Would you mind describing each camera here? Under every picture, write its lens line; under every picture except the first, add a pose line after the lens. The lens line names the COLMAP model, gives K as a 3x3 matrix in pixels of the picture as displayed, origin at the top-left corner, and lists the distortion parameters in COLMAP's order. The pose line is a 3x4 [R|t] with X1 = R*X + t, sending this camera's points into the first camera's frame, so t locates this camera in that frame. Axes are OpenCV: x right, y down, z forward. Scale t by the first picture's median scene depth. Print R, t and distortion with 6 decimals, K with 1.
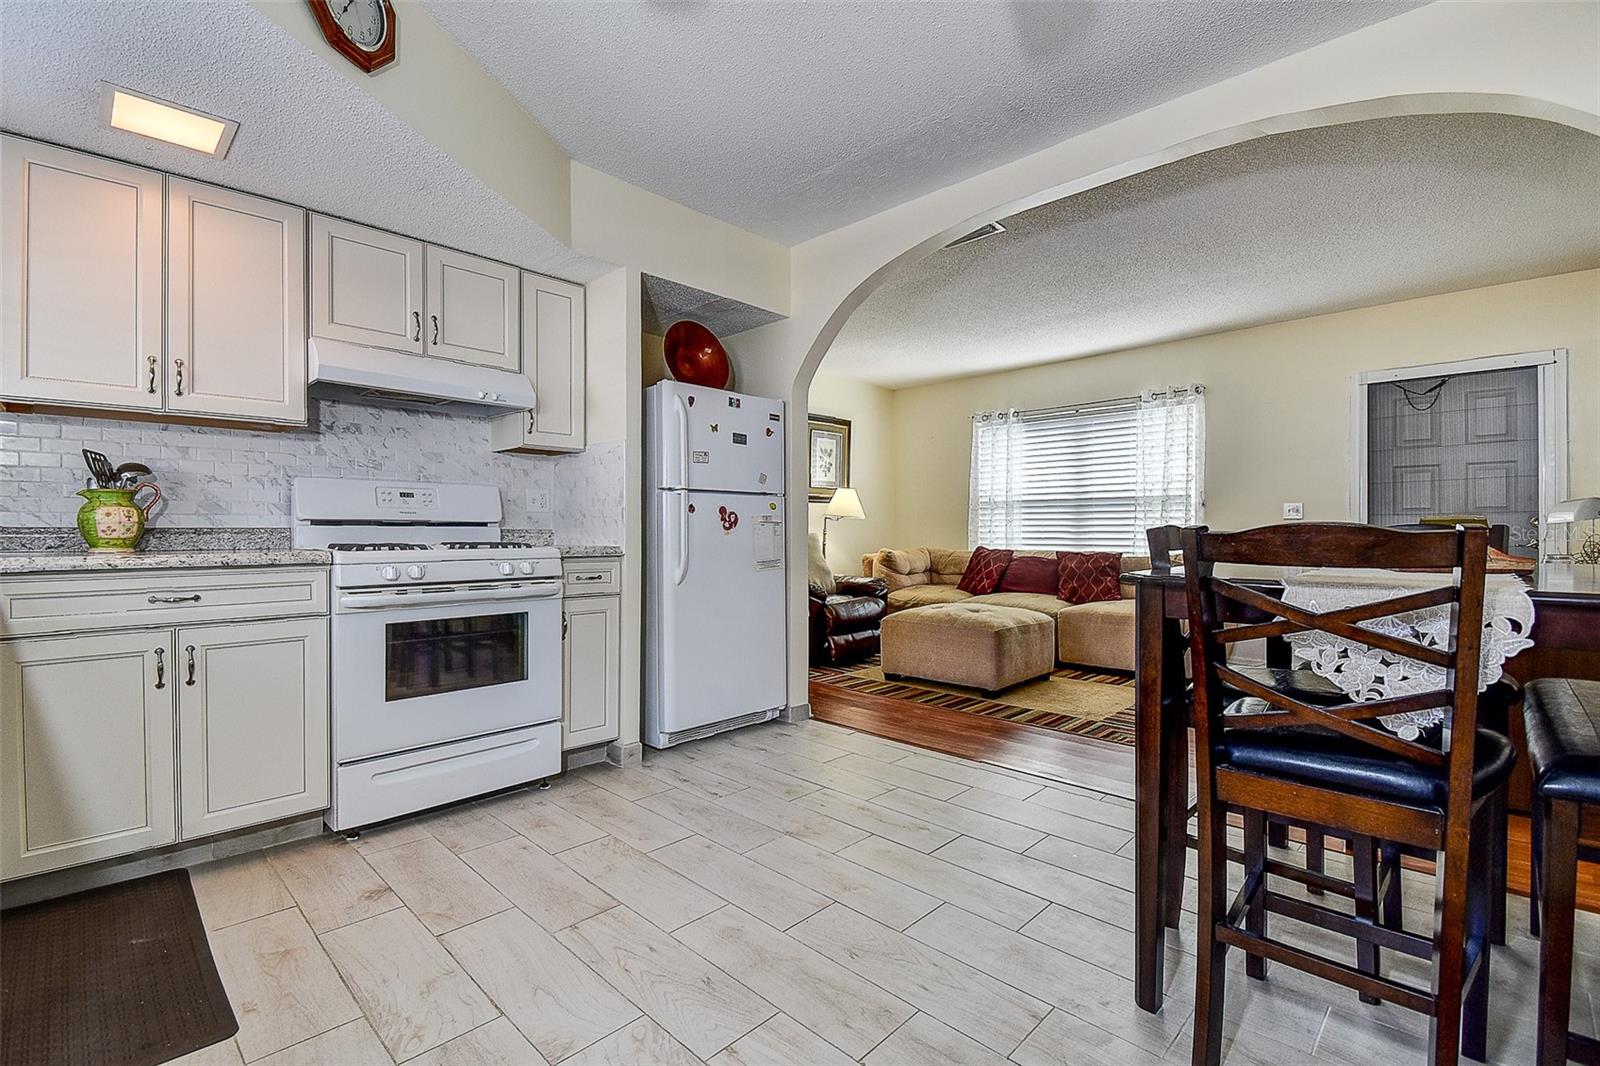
lens RADIAL K [[717.3, 0, 792.7], [0, 717.3, 531.2], [0, 0, 1]] dist [0.023939, -0.021078]
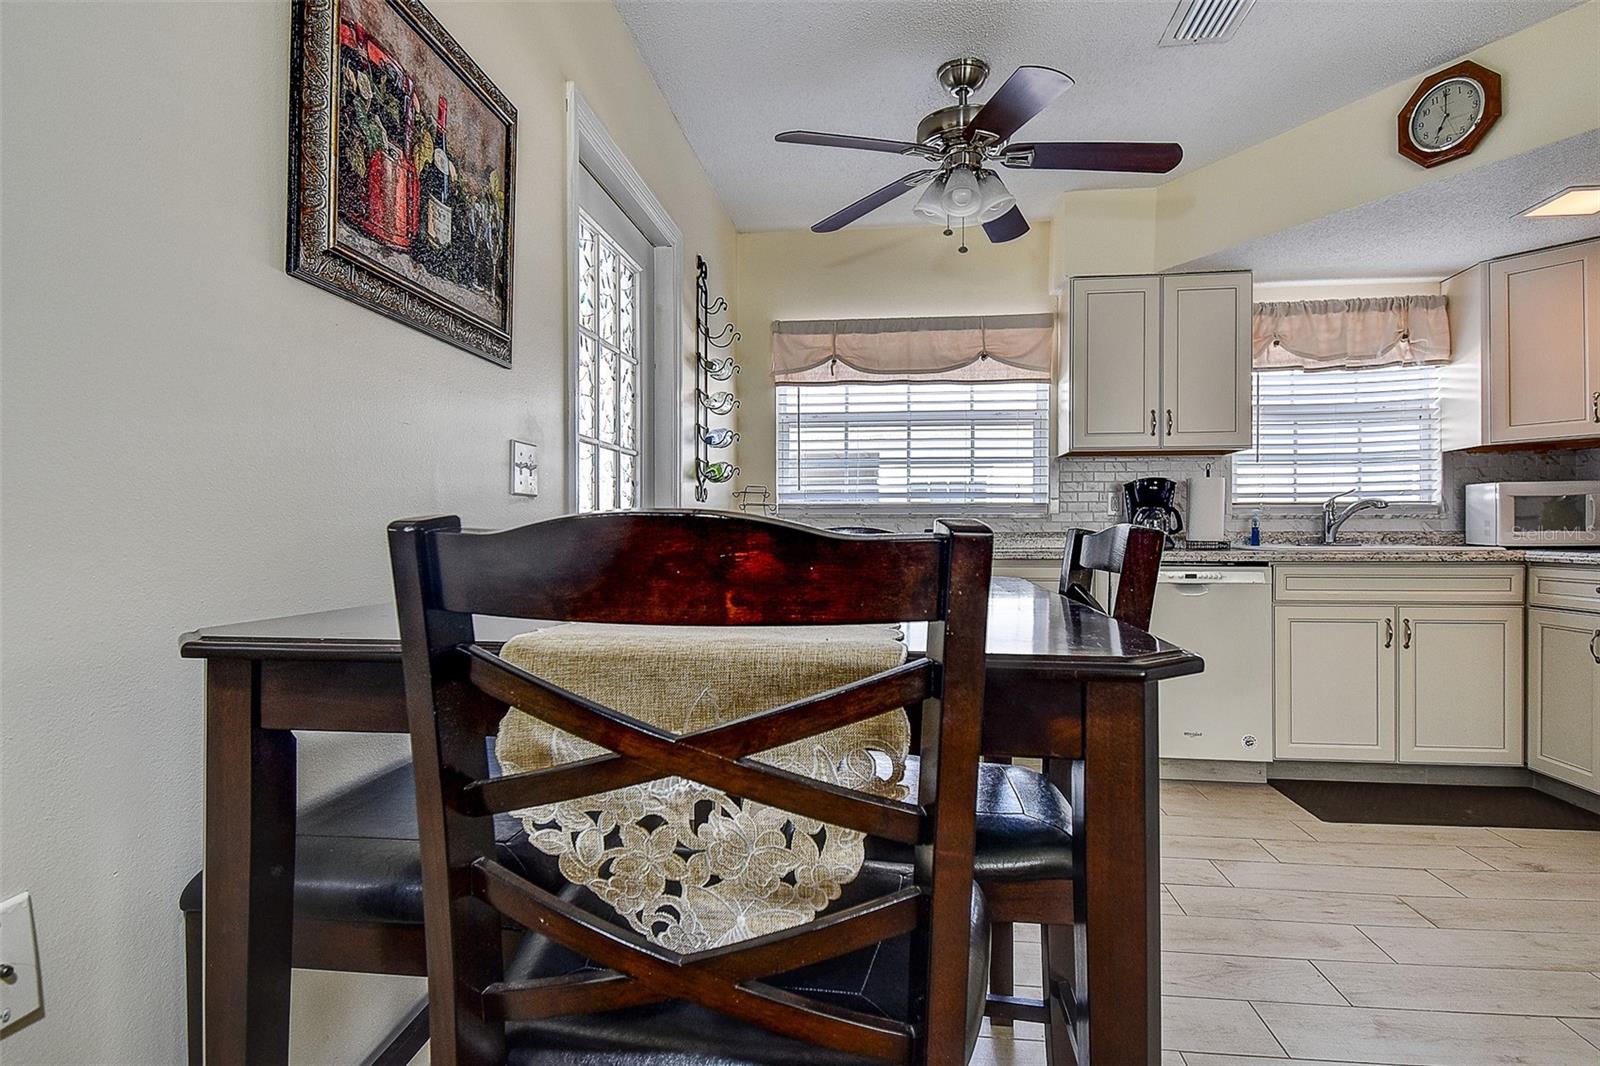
lens RADIAL K [[855.5, 0, 805.0], [0, 855.5, 535.7], [0, 0, 1]] dist [0.000991, -0.000078]
pose [[-0.790246, 0.004299, -0.612775, 0.780354], [-0.000046, 0.999975, 0.007074, -0.005581], [0.612790, 0.005618, -0.790226, 0.969630]]
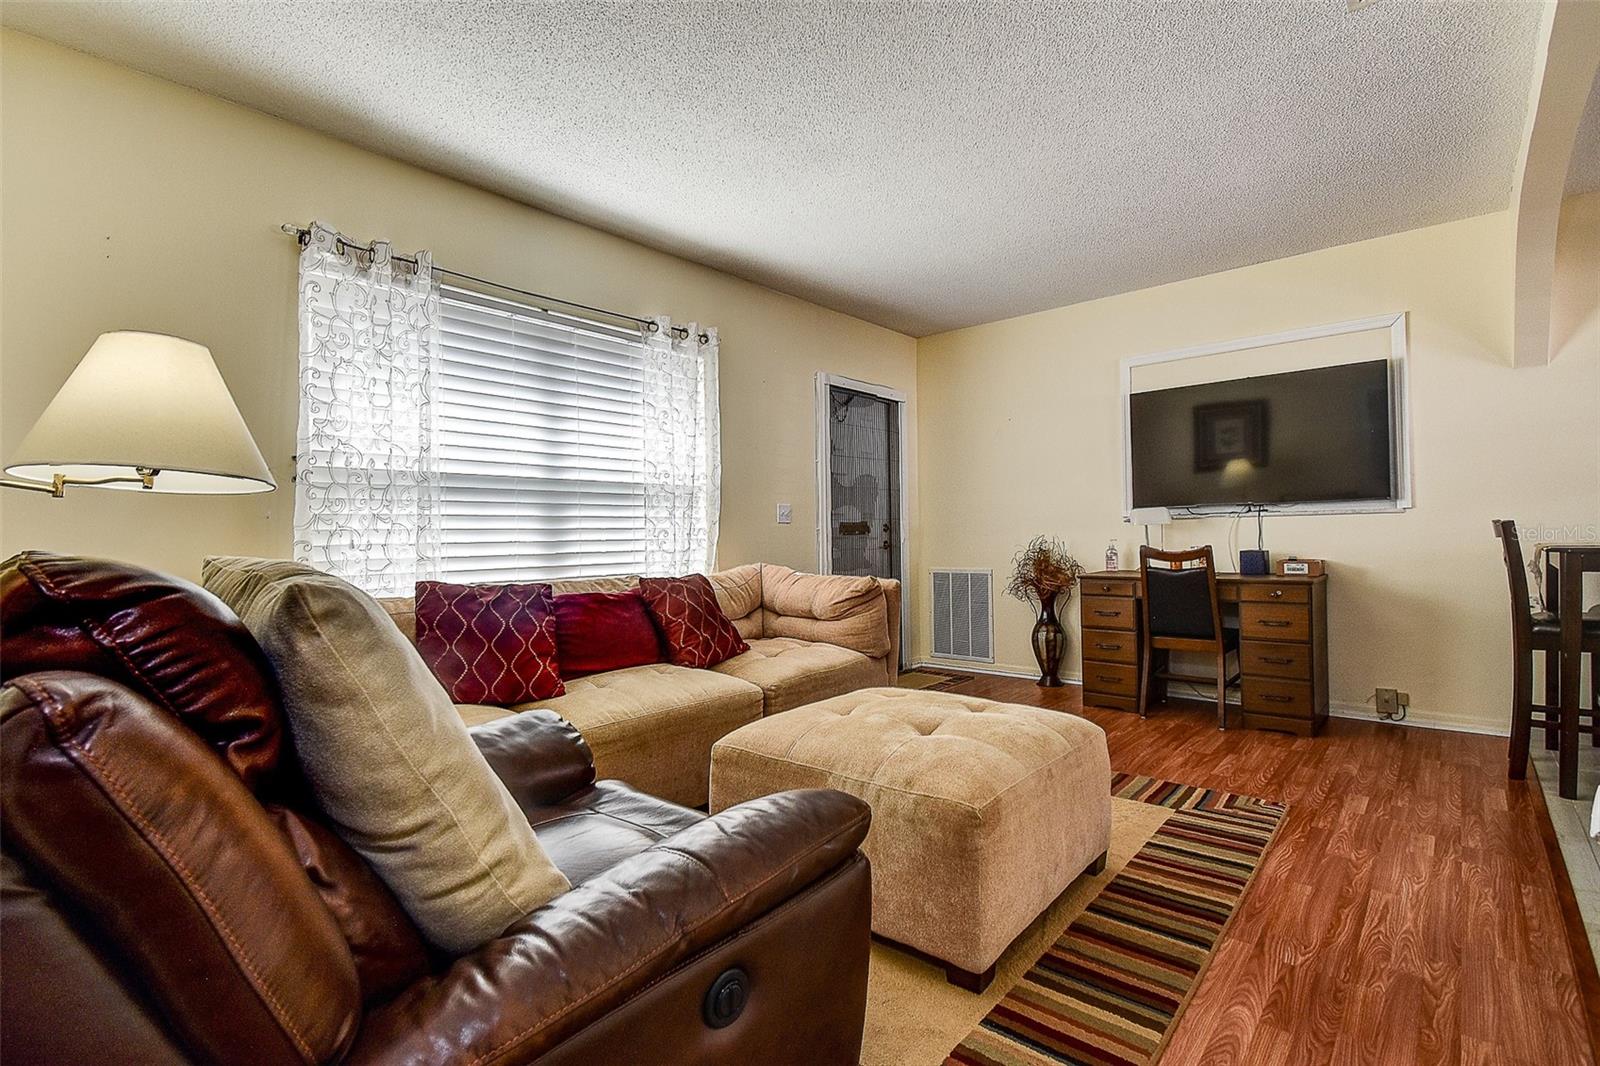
lens RADIAL K [[742.2, 0, 792.5], [0, 742.2, 531.6], [0, 0, 1]] dist [0.025456, -0.018579]
pose [[-0.053840, 0.008155, 0.998516, -0.348300], [0.016403, 0.999839, -0.007281, 0.000641], [-0.998415, 0.015986, -0.053965, 1.899560]]
